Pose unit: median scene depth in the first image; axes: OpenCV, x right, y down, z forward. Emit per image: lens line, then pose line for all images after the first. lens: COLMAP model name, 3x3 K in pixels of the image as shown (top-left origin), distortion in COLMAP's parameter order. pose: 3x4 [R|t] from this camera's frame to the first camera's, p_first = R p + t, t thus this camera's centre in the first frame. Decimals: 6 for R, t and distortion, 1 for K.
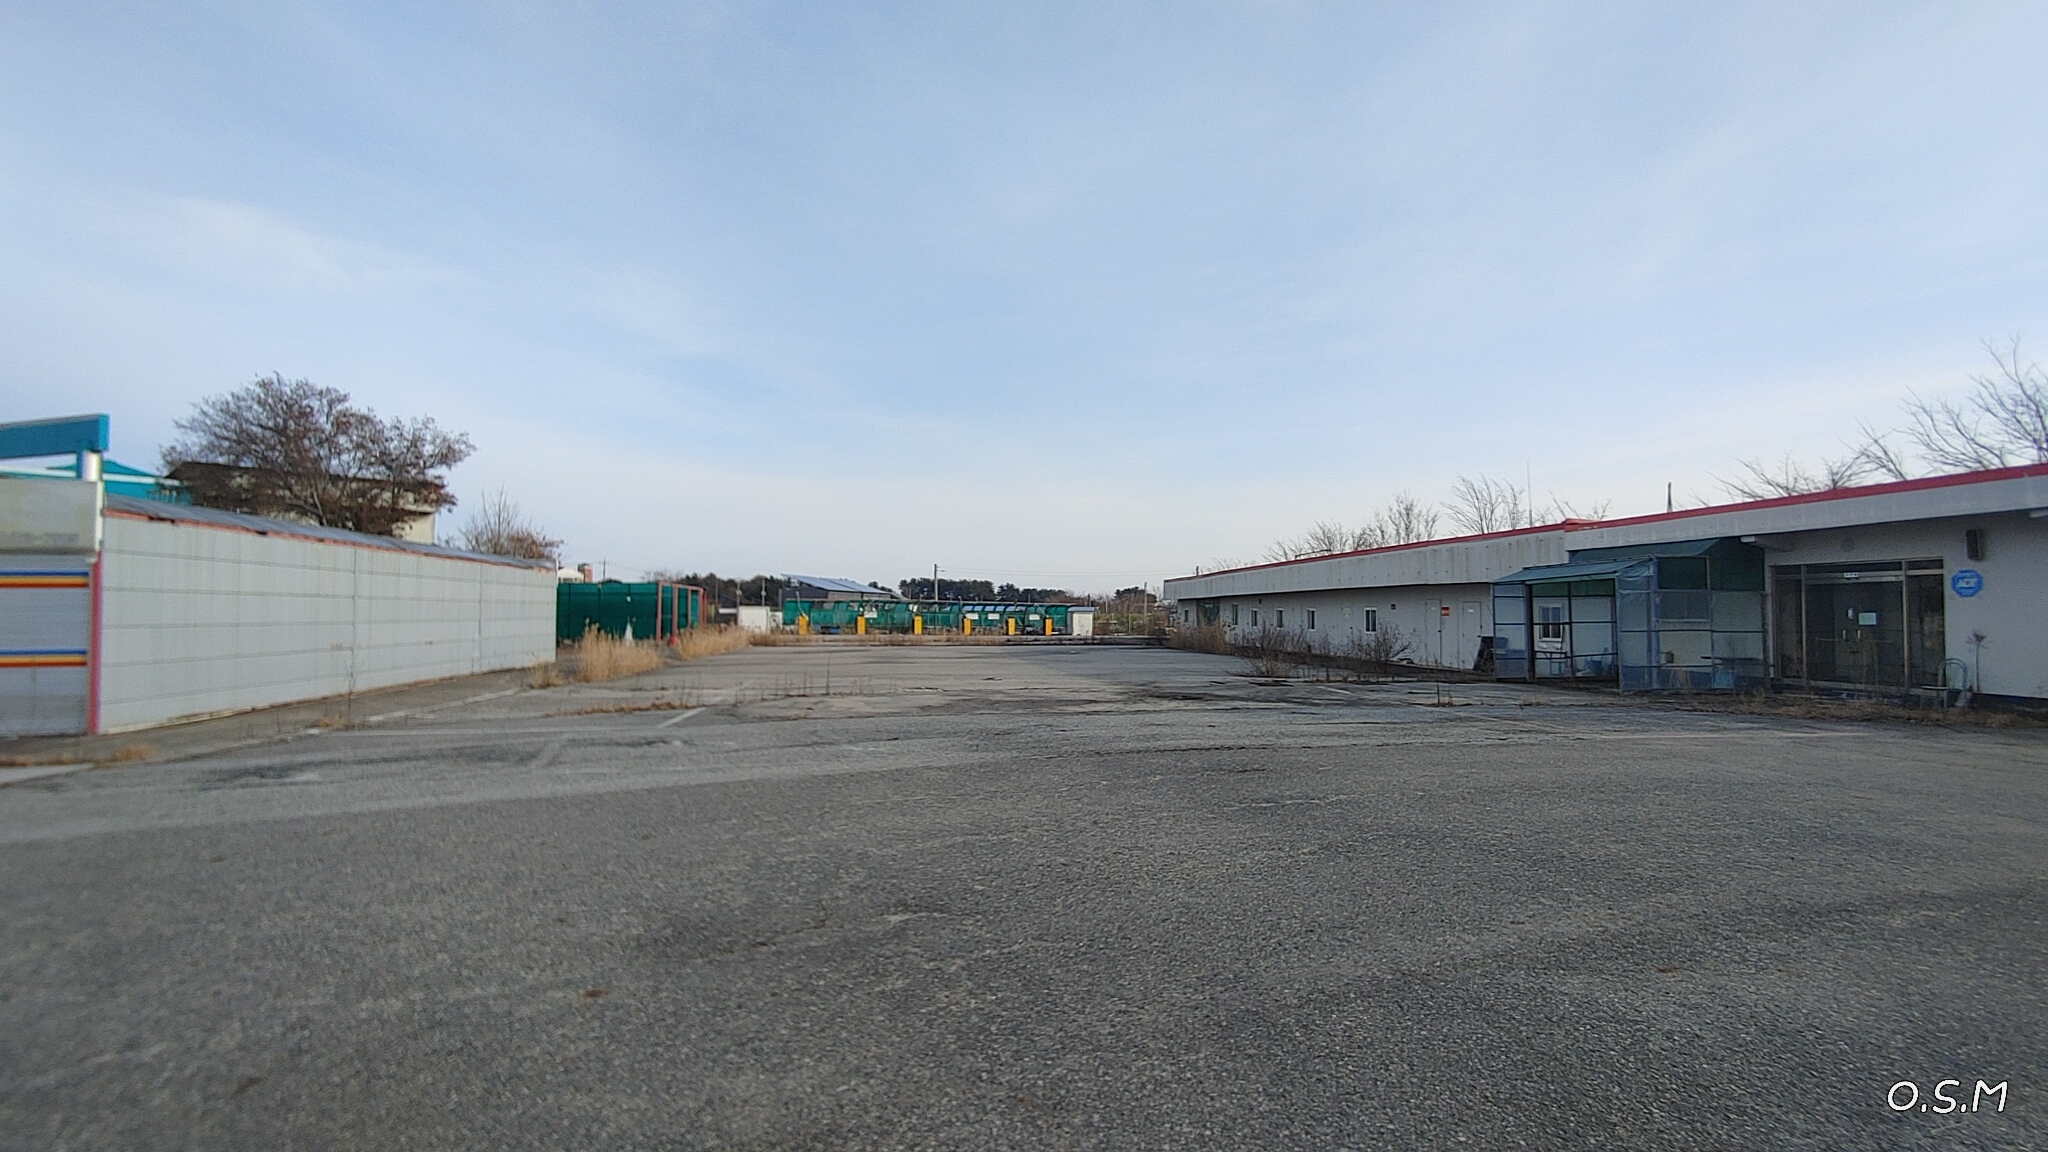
lens RADIAL K [[916.3, 0, 1044.5], [0, 916.3, 559.4], [0, 0, 1]] dist [0.002136, -0.000655]
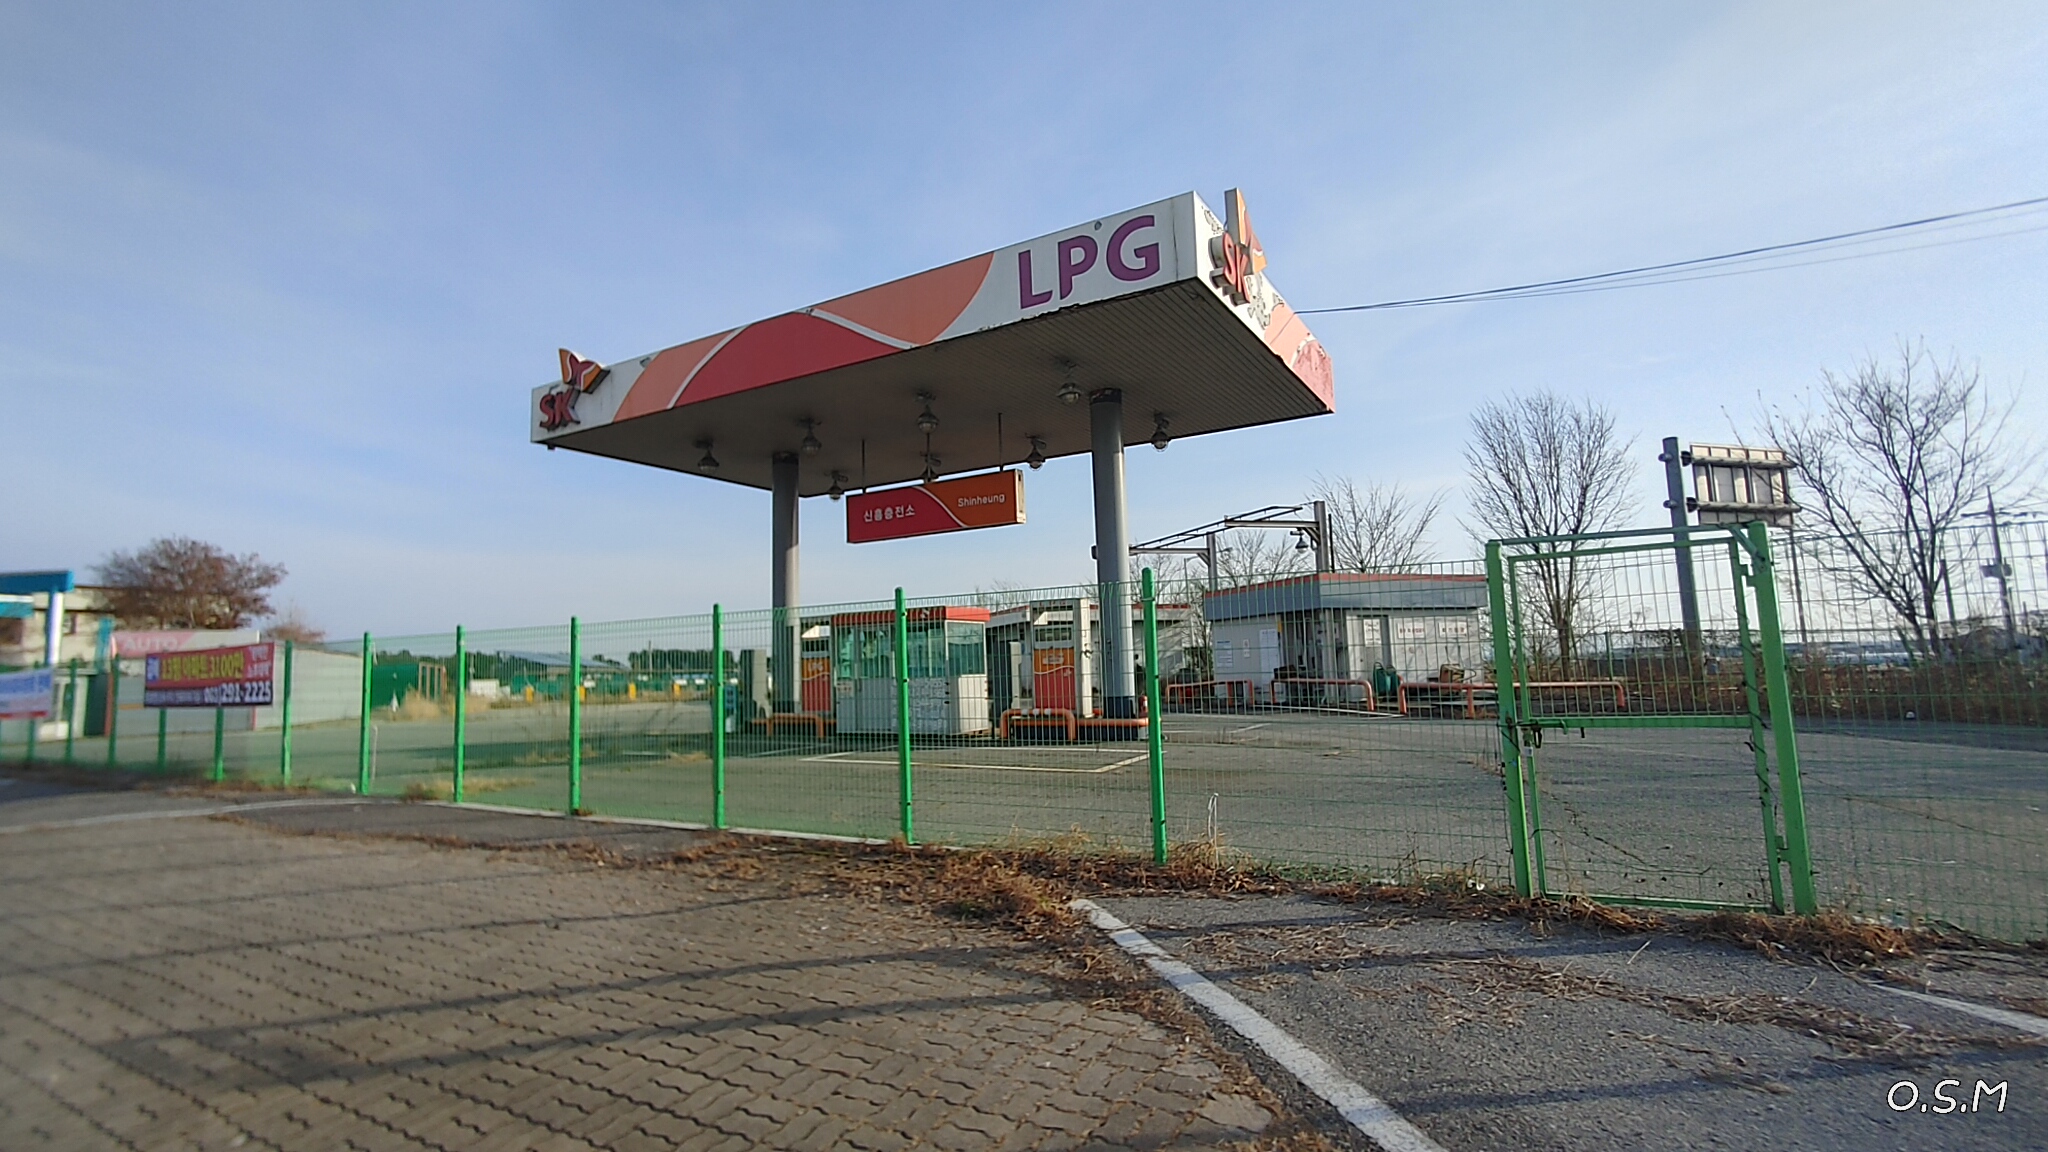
lens RADIAL K [[916.3, 0, 1036.7], [0, 916.3, 558.1], [0, 0, 1]] dist [0.002136, -0.000655]
pose [[0.966327, -0.002451, 0.257305, 0.146679], [0.020500, 0.997509, -0.067489, -0.023390], [-0.256499, 0.070491, 0.963971, -0.697540]]
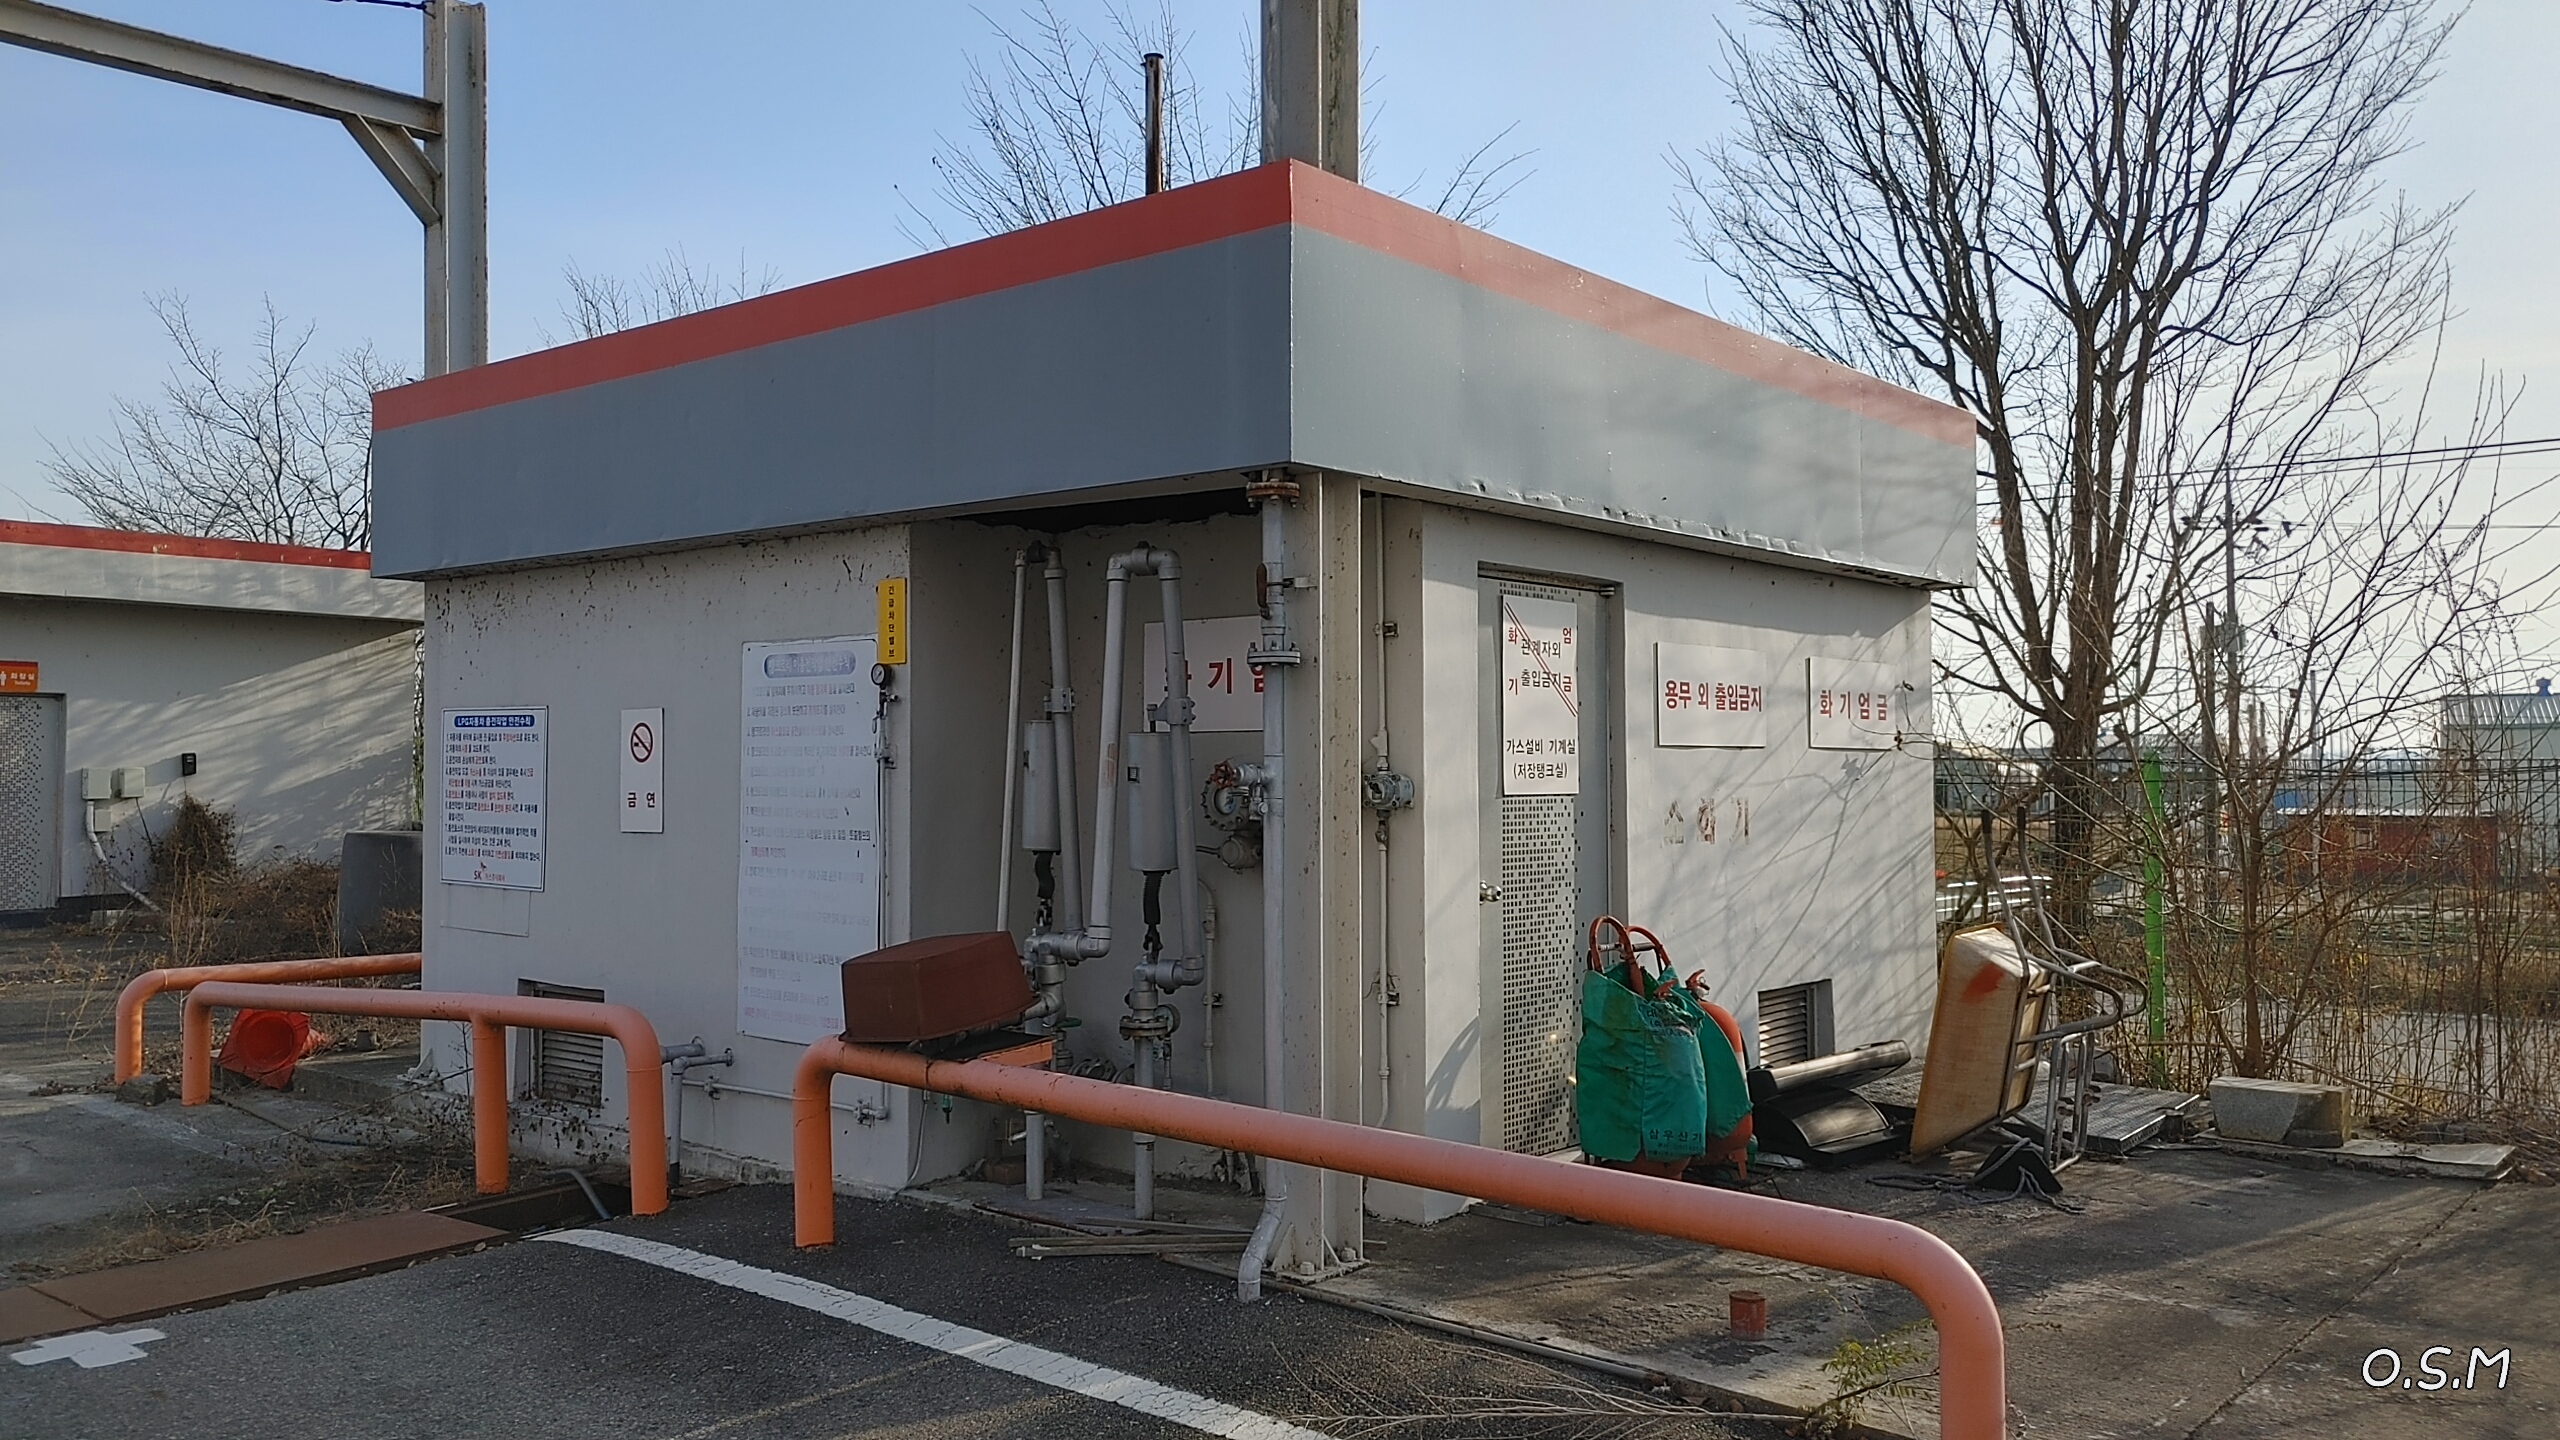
lens RADIAL K [[1981.6, 0, 1263.3], [0, 1981.6, 729.6], [0, 0, 1]] dist [0.046631, -0.034655]
pose [[0.726589, 0.007062, 0.687037, 0.389897], [-0.033873, 0.999099, 0.025553, -0.011071], [-0.686237, -0.041839, 0.726173, -0.248879]]
